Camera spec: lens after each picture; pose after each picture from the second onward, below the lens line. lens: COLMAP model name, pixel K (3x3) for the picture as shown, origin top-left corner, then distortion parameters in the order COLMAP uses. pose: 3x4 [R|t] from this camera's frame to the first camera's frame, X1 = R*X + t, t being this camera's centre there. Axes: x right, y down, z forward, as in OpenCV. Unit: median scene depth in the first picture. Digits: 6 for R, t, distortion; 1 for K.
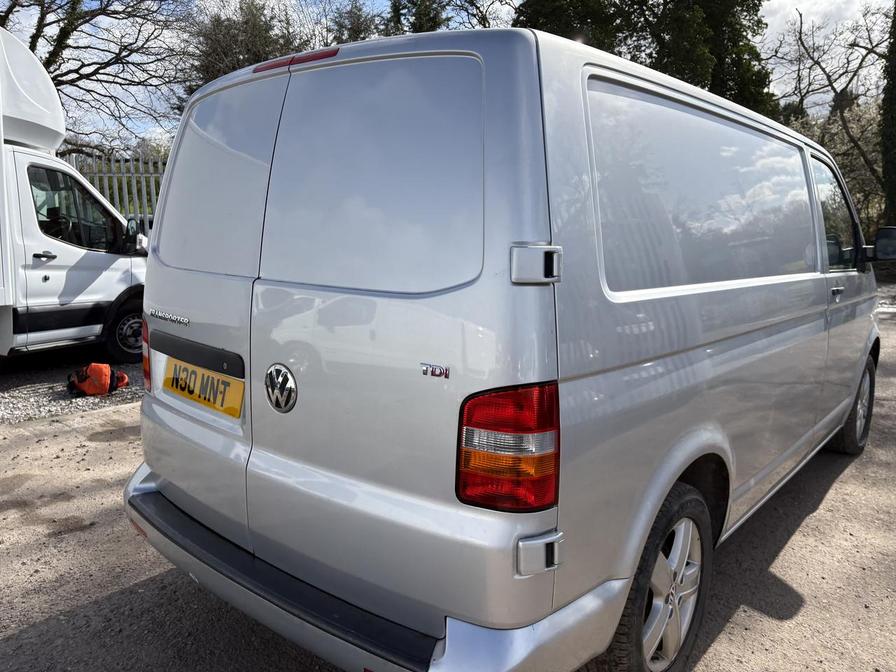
lens RADIAL K [[689.2, 0, 448.0], [0, 689.2, 336.0], [0, 0, 1]] dist [0.048251, -0.063933]
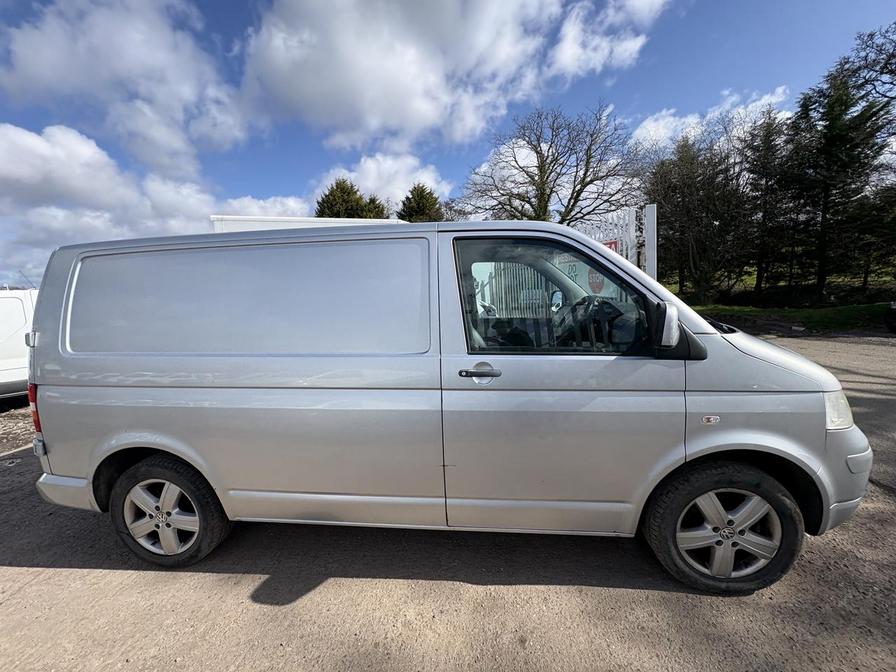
lens RADIAL K [[357.5, 0, 448.0], [0, 357.5, 332.8], [0, 0, 1]] dist [0.000566, -0.000114]
pose [[0.542974, 0.065535, -0.837188, 0.829869], [-0.079781, 0.996466, 0.026260, -0.110265], [0.835951, 0.052533, 0.546284, 0.602320]]
